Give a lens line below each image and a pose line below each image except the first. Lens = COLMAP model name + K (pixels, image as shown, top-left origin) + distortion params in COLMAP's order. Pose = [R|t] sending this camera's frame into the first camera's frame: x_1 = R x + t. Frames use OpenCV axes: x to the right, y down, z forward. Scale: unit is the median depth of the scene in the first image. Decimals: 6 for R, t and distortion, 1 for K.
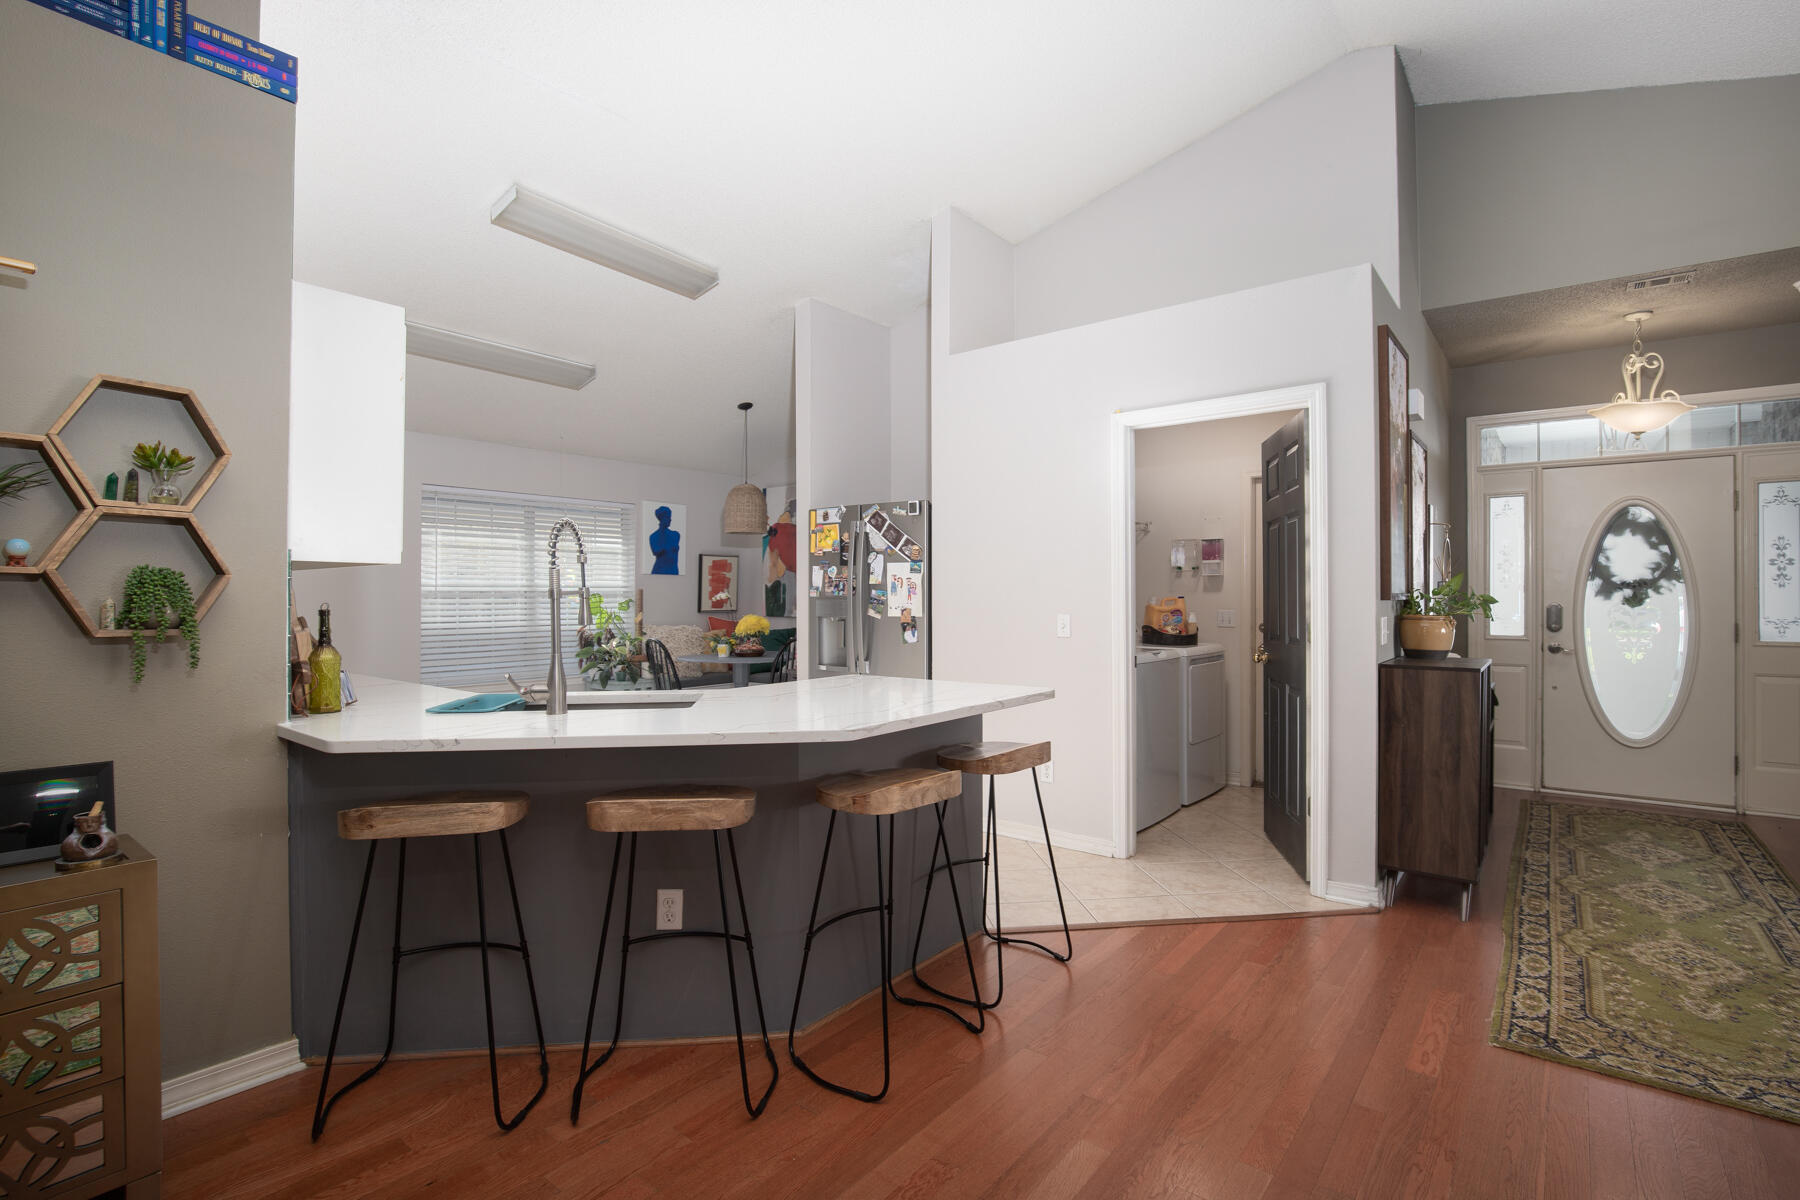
lens RADIAL K [[853.5, 0, 893.9], [0, 853.5, 604.5], [0, 0, 1]] dist [-0.029576, 0.000154]
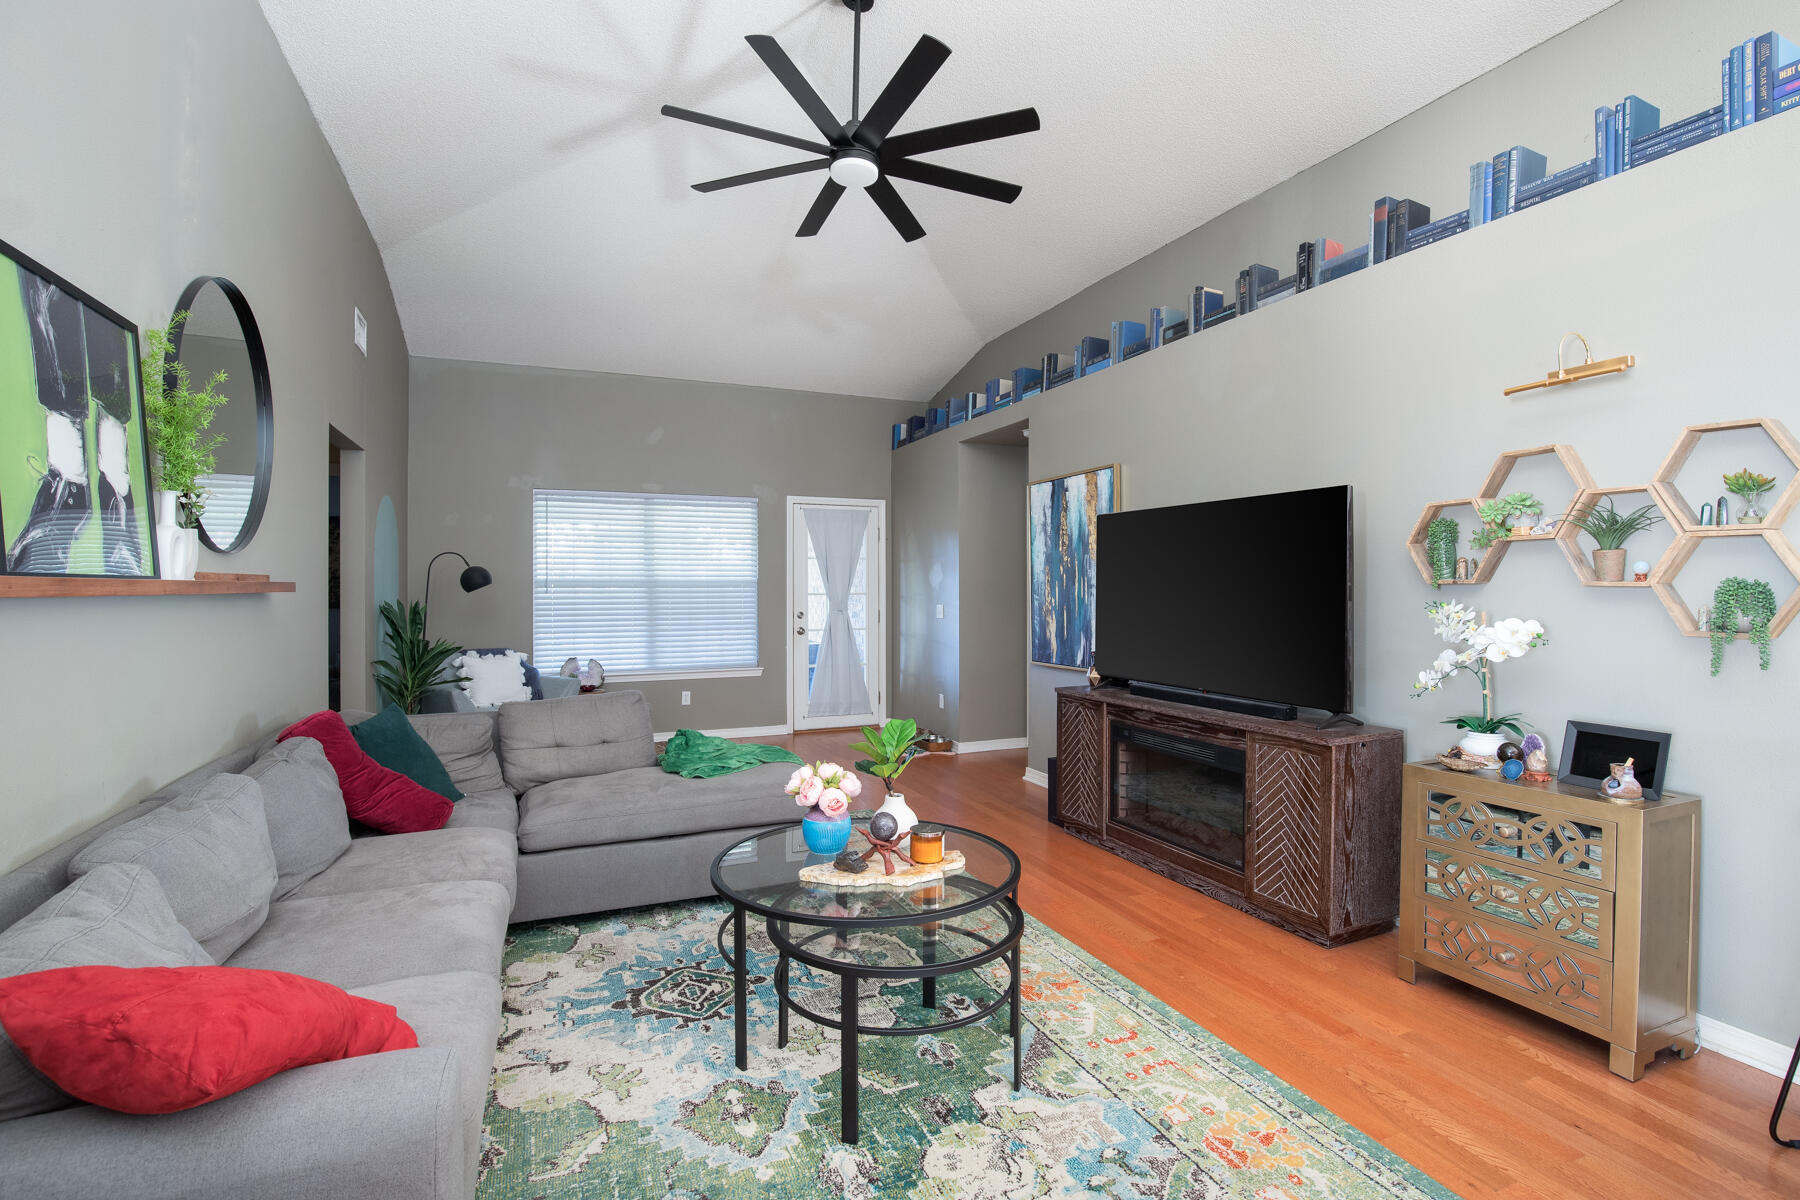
lens RADIAL K [[836.6, 0, 920.3], [0, 836.6, 590.1], [0, 0, 1]] dist [-0.020957, -0.000447]
pose [[-0.458572, 0.001765, -0.888656, 0.257680], [-0.004845, 0.999978, 0.004487, -0.011192], [0.888644, 0.006363, -0.458553, 0.204592]]
